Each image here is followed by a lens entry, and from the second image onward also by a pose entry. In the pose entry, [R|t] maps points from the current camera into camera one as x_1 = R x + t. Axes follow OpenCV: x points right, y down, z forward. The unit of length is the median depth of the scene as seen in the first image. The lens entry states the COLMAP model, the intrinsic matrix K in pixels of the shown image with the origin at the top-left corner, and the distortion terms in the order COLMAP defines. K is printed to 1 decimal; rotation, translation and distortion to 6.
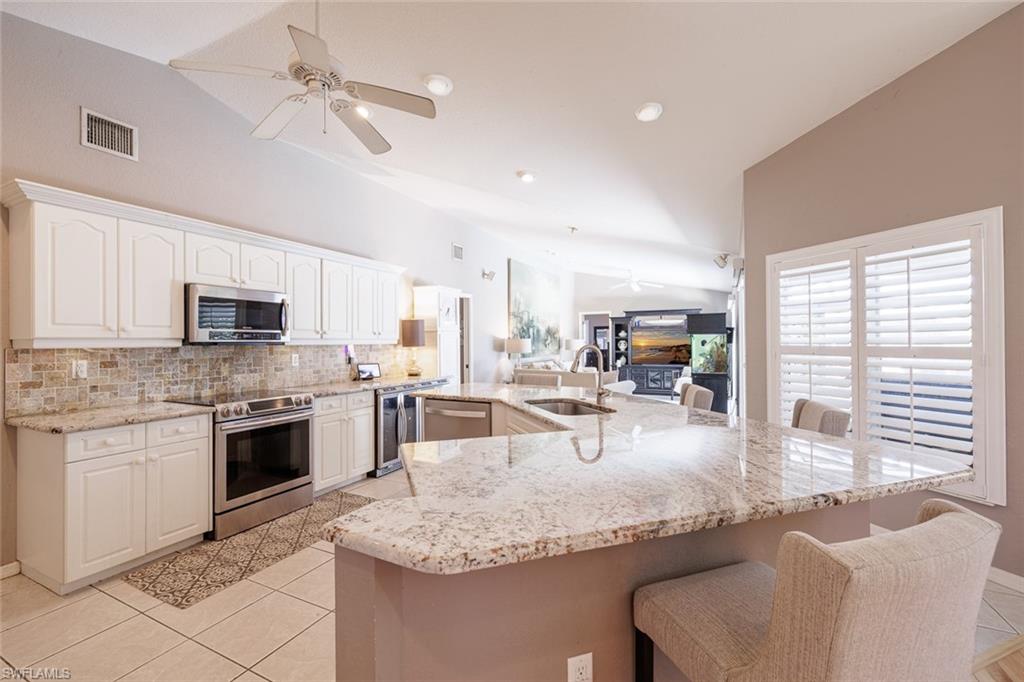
lens RADIAL K [[427.0, 0, 509.5], [0, 427.0, 339.4], [0, 0, 1]] dist [0.001521, -0.000461]
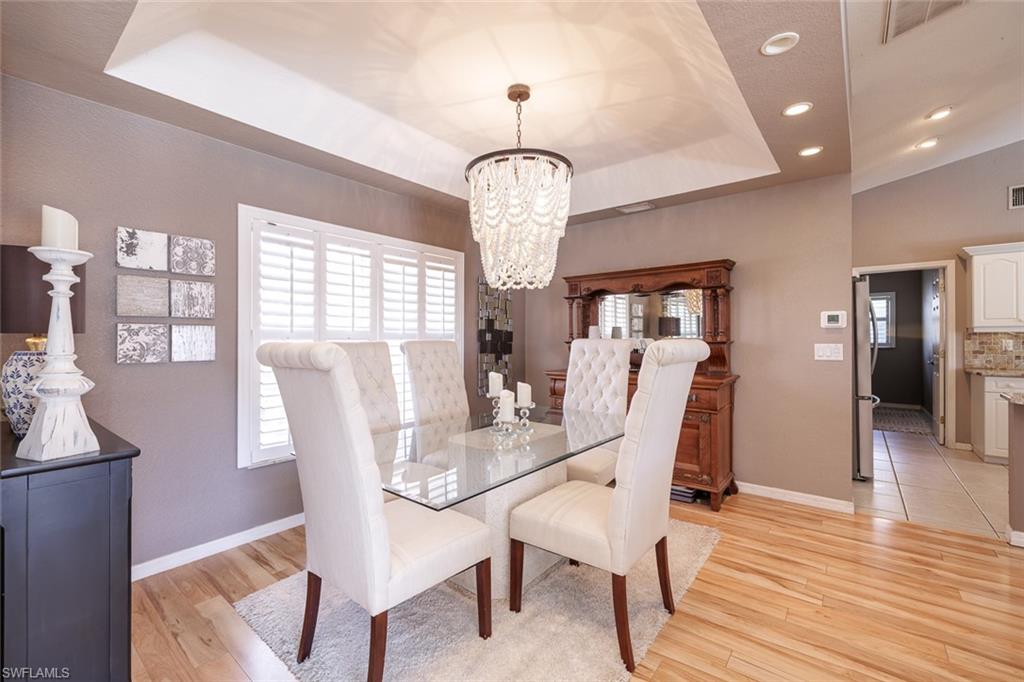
lens RADIAL K [[427.0, 0, 508.6], [0, 427.0, 338.4], [0, 0, 1]] dist [0.001521, -0.000461]
pose [[-0.224772, 0.008364, -0.974375, 0.840734], [0.010700, 0.999924, 0.006115, 0.010142], [0.974353, -0.009051, -0.224845, -0.415904]]
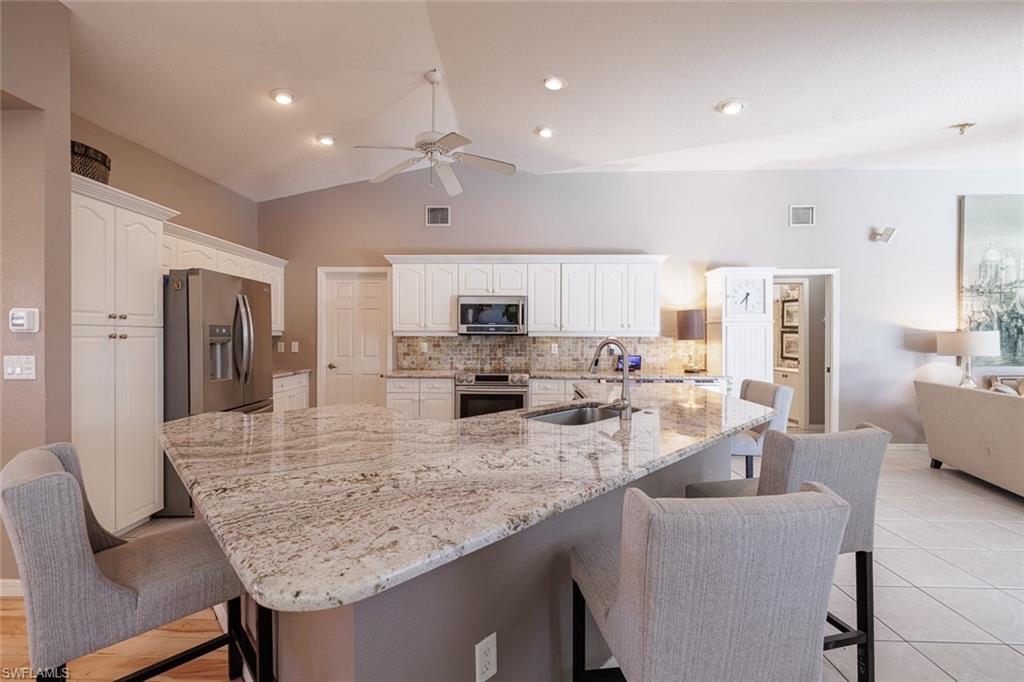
lens RADIAL K [[427.0, 0, 508.4], [0, 427.0, 337.1], [0, 0, 1]] dist [0.001521, -0.000461]
pose [[0.422707, 0.014265, -0.906154, 0.664266], [-0.001684, 0.999887, 0.014955, -0.003223], [0.906265, -0.004796, 0.422683, 0.432250]]
